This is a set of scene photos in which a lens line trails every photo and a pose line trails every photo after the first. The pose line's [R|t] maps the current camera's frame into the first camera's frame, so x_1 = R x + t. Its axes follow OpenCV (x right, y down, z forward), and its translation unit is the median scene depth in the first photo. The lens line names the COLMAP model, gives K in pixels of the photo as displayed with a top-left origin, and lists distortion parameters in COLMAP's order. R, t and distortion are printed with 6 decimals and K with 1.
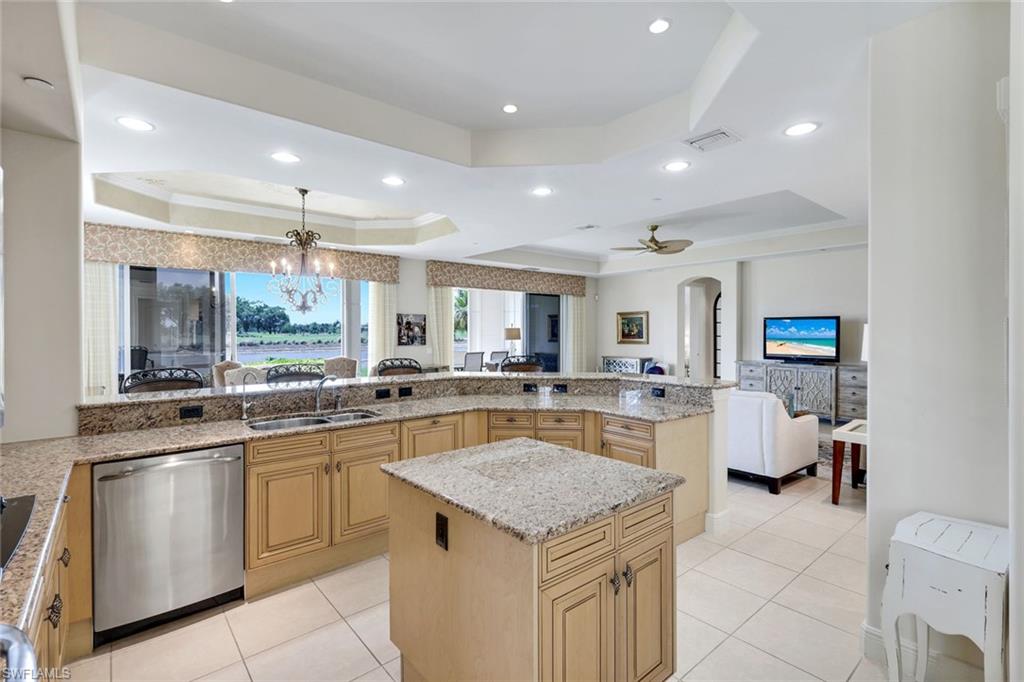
lens RADIAL K [[471.5, 0, 514.1], [0, 471.5, 334.3], [0, 0, 1]] dist [-0.001433, -0.000125]
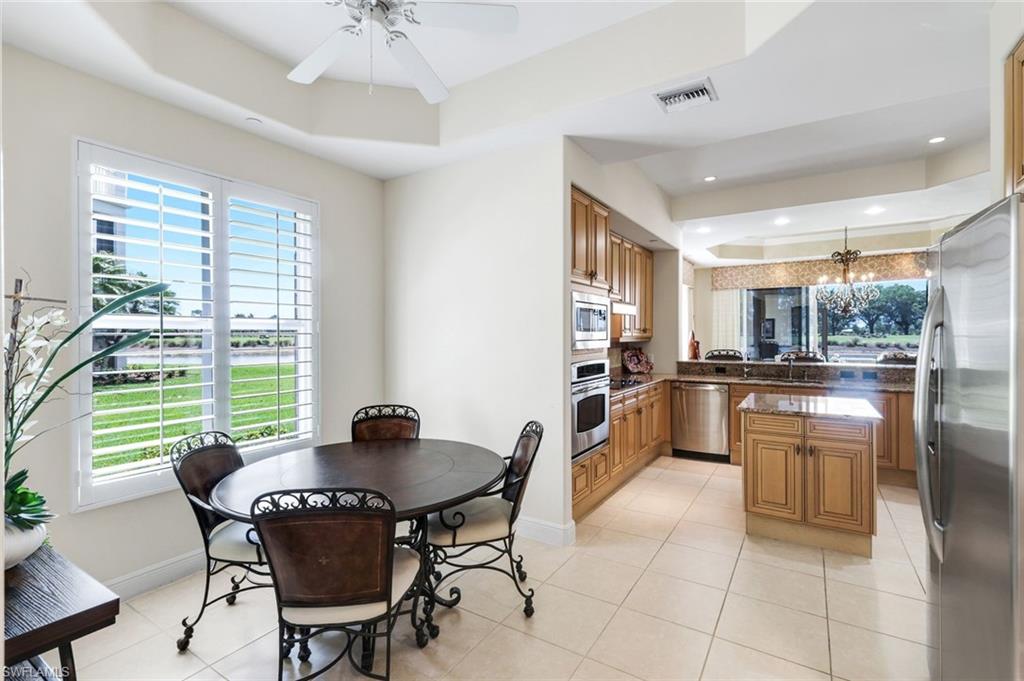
lens RADIAL K [[471.5, 0, 514.1], [0, 471.5, 333.8], [0, 0, 1]] dist [-0.001433, -0.000125]
pose [[0.298331, 0.002177, -0.954460, 0.354579], [-0.005584, 0.999984, 0.000535, 0.005380], [0.954446, 0.005170, 0.298338, -0.160157]]
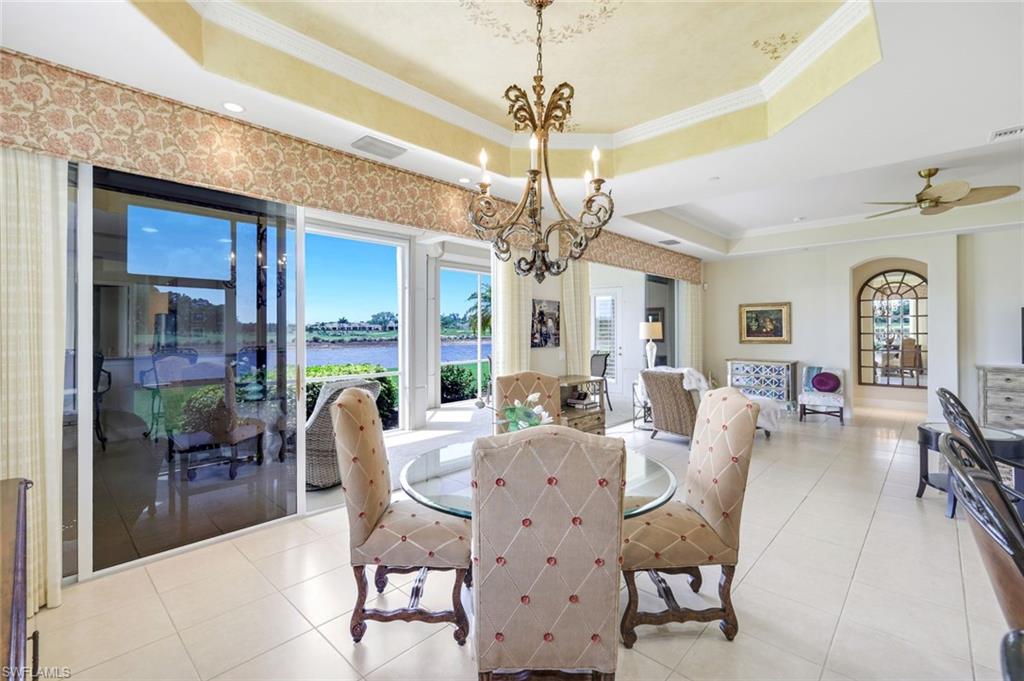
lens RADIAL K [[449.0, 0, 509.7], [0, 449.0, 329.1], [0, 0, 1]] dist [-0.000068, -0.000691]
pose [[0.994251, 0.000153, 0.107070, -0.374642], [0.000825, 0.999958, -0.009094, 0.004241], [-0.107067, 0.009130, 0.994210, 0.428531]]
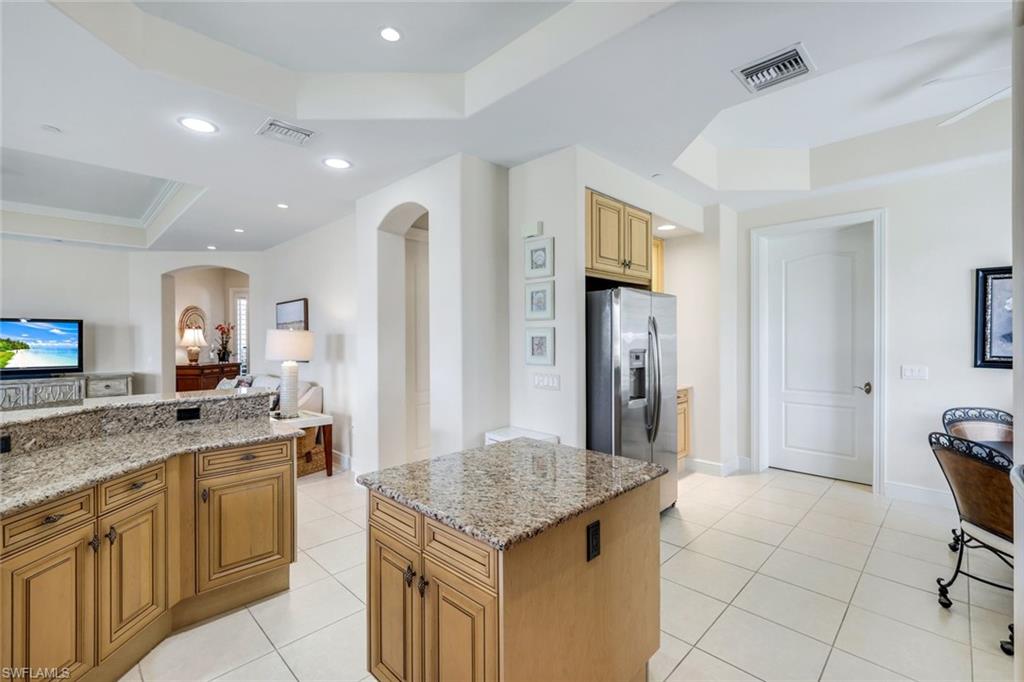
lens RADIAL K [[449.0, 0, 509.7], [0, 449.0, 329.6], [0, 0, 1]] dist [-0.000068, -0.000691]
pose [[-0.082032, 0.019318, 0.996442, -0.217809], [0.009286, 0.999784, -0.018618, 0.002909], [-0.996586, 0.007726, -0.082193, 0.260425]]
